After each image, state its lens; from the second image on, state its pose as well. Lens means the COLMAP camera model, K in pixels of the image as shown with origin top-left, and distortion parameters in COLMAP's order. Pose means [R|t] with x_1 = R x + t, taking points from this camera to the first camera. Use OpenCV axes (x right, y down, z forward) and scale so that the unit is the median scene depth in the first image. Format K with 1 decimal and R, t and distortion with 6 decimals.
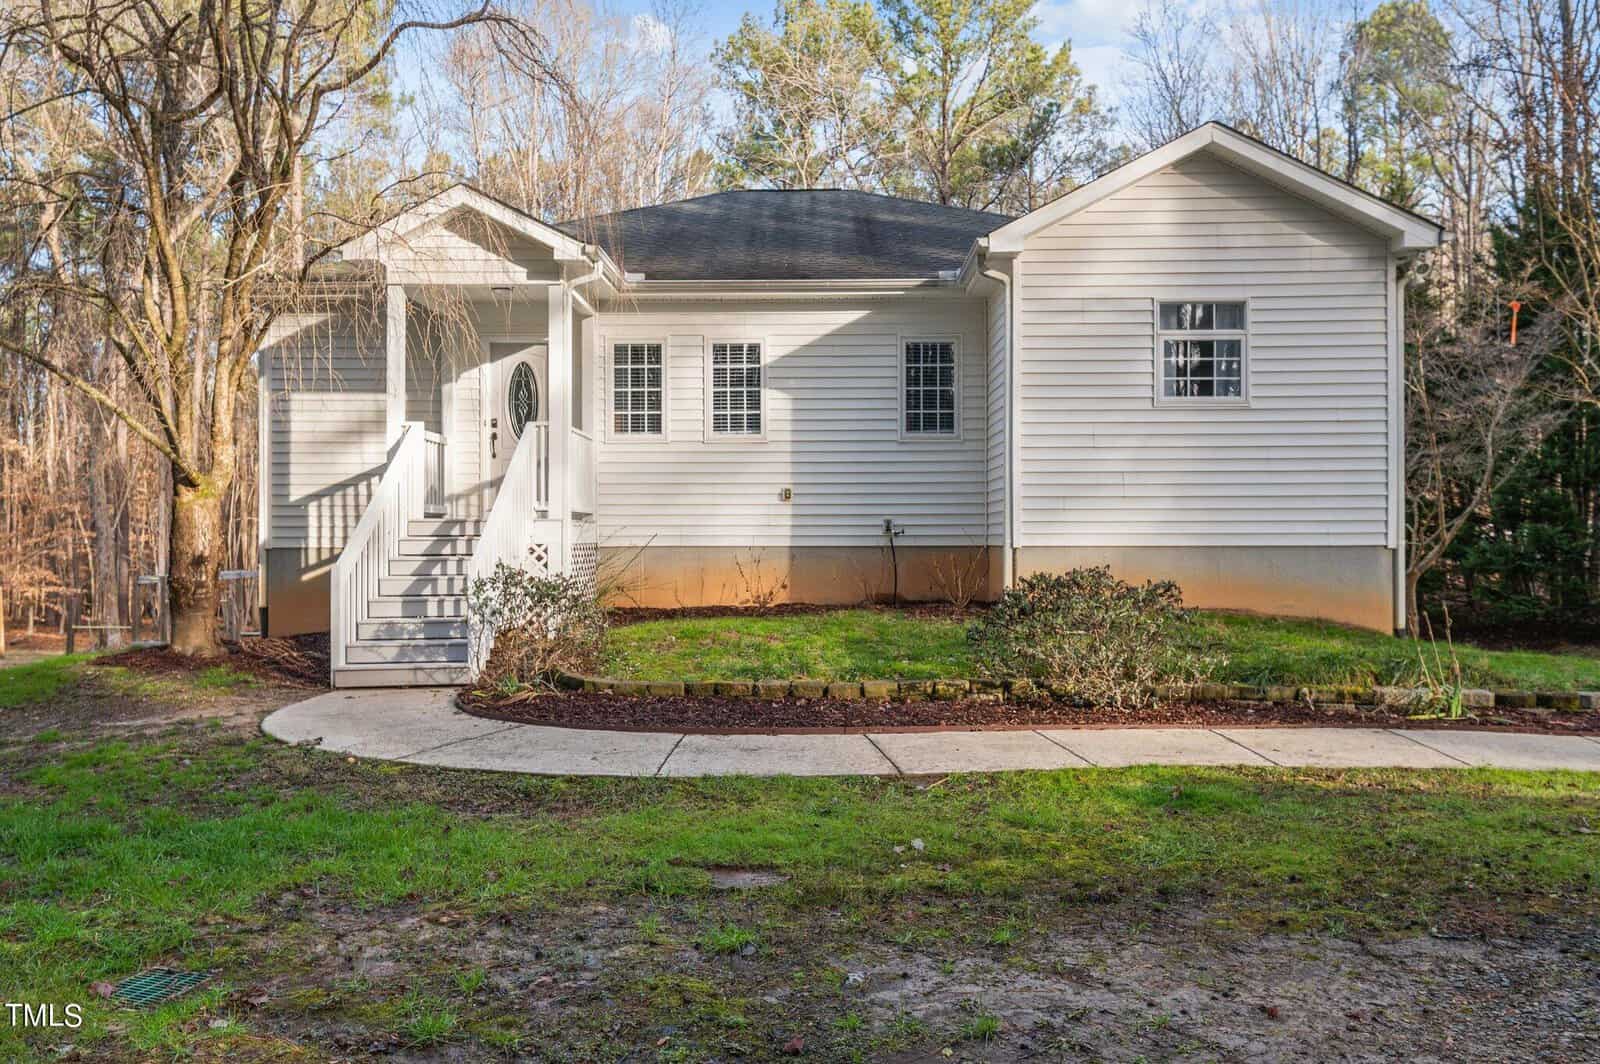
lens RADIAL K [[1140.5, 0, 800.0], [0, 1140.5, 532.0], [0, 0, 1]] dist [0.030285, -0.001768]
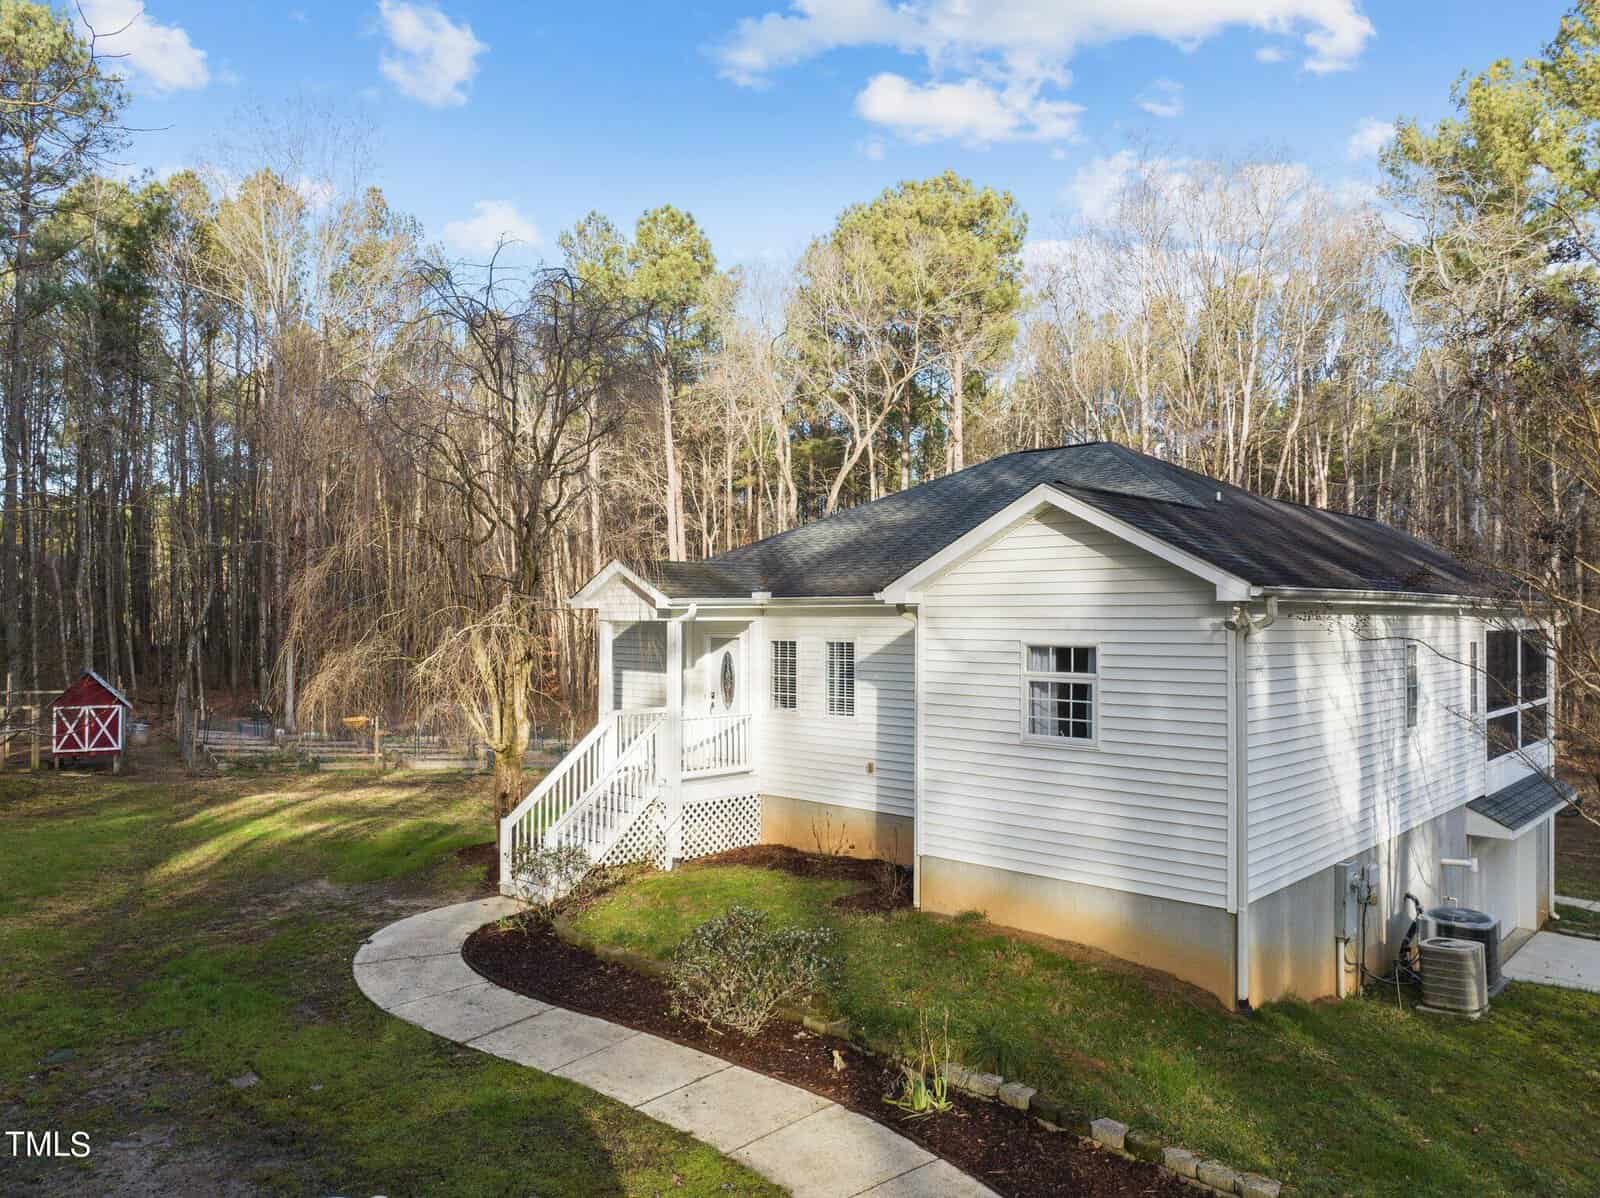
lens RADIAL K [[1134.4, 0, 811.2], [0, 1134.4, 602.5], [0, 0, 1]] dist [-0.040980, 0.000278]
pose [[0.736696, -0.006762, -0.676191, 0.759363], [0.000668, 0.999957, -0.009272, -0.198511], [0.676224, 0.006379, 0.736668, 0.073226]]
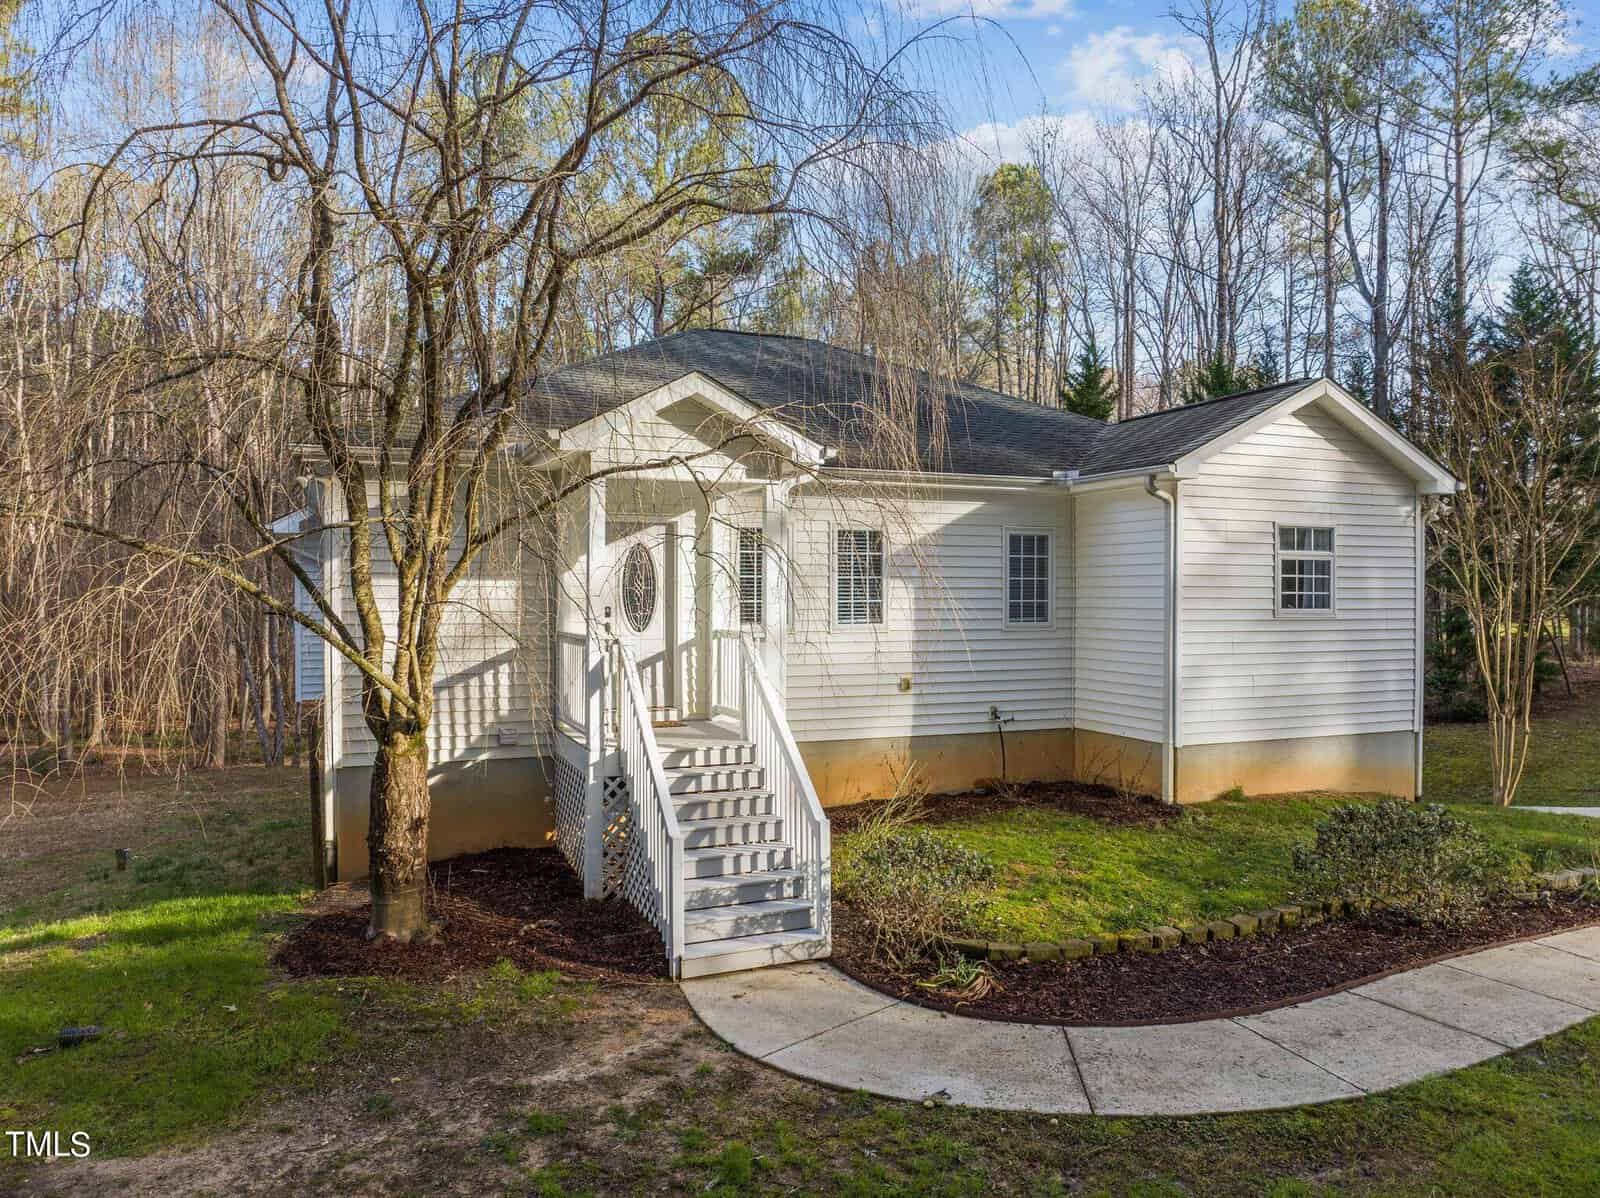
lens RADIAL K [[1134.4, 0, 811.2], [0, 1134.4, 602.5], [0, 0, 1]] dist [-0.040980, 0.000278]
pose [[0.915615, -0.000001, 0.402055, -0.483981], [-0.006334, 0.999876, 0.014428, -0.118271], [-0.402005, -0.015758, 0.915502, 0.137462]]
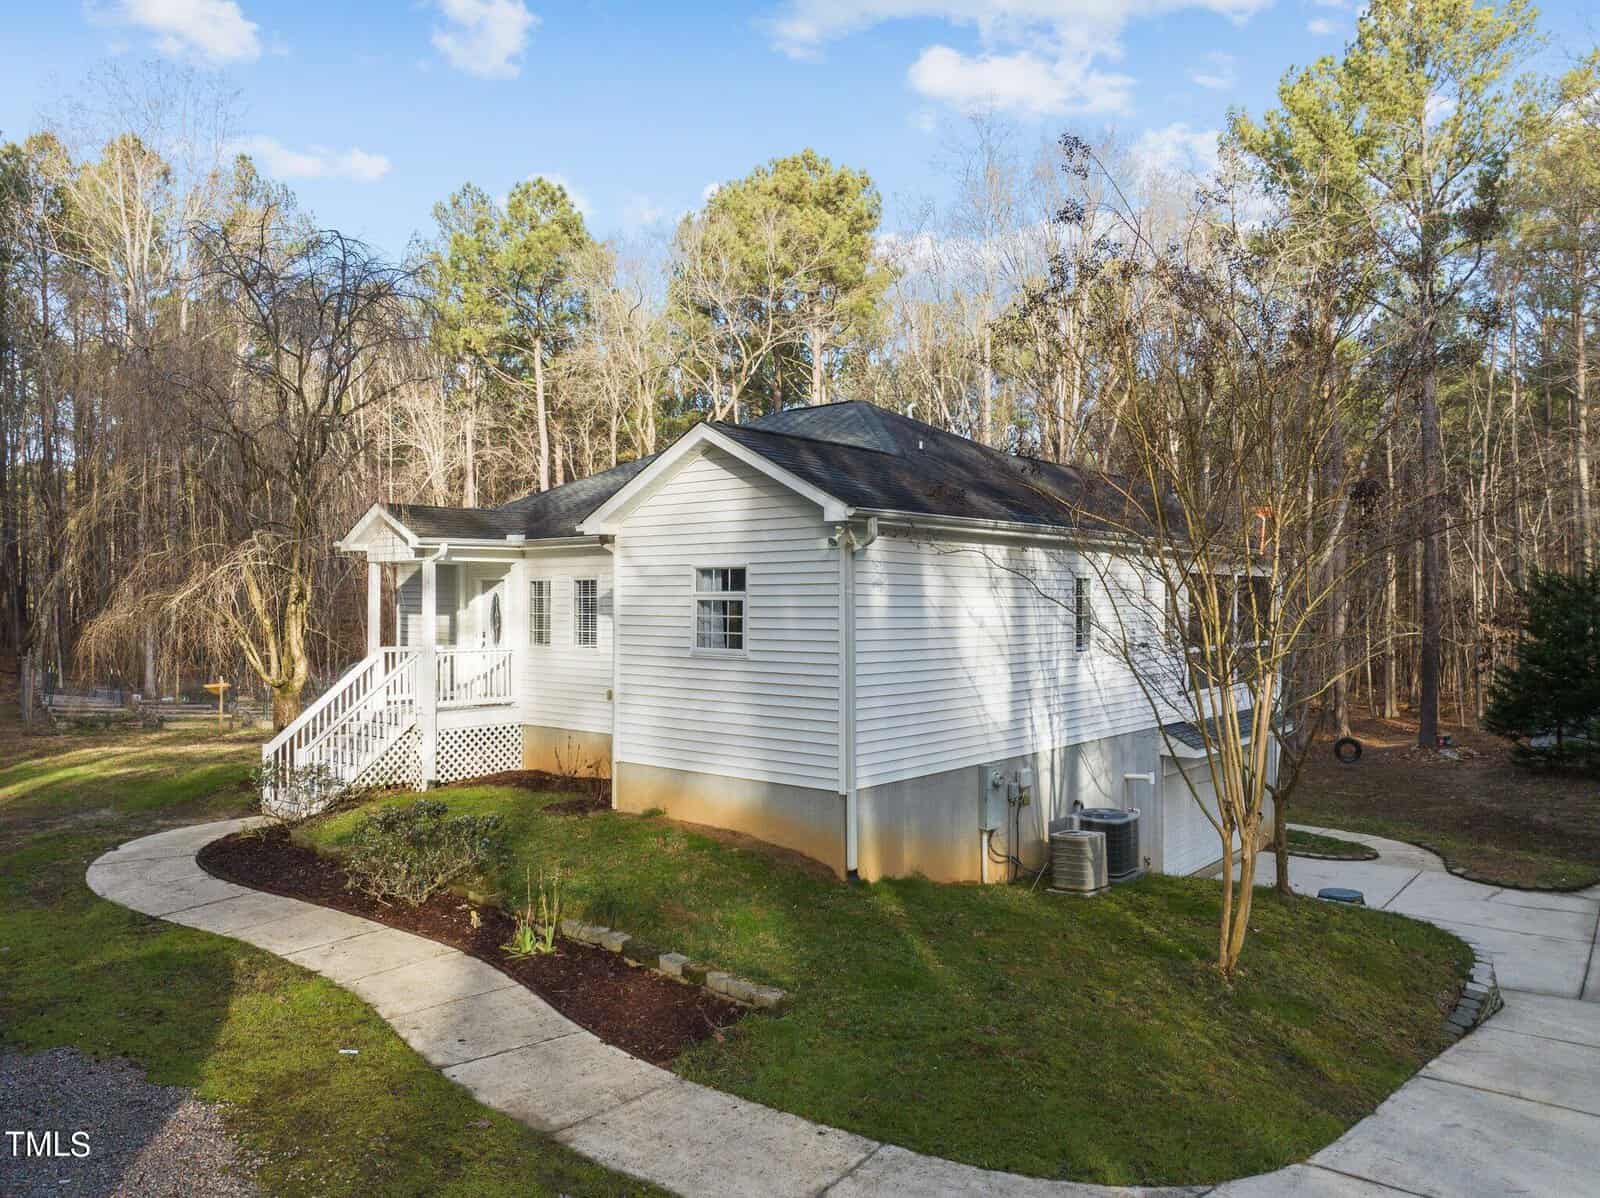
lens RADIAL K [[1134.4, 0, 811.2], [0, 1134.4, 602.5], [0, 0, 1]] dist [-0.040980, 0.000278]
pose [[0.779659, 0.003214, -0.626196, 0.991048], [0.001388, 0.999976, 0.006860, -0.148908], [0.626203, -0.006218, 0.779635, 0.131177]]
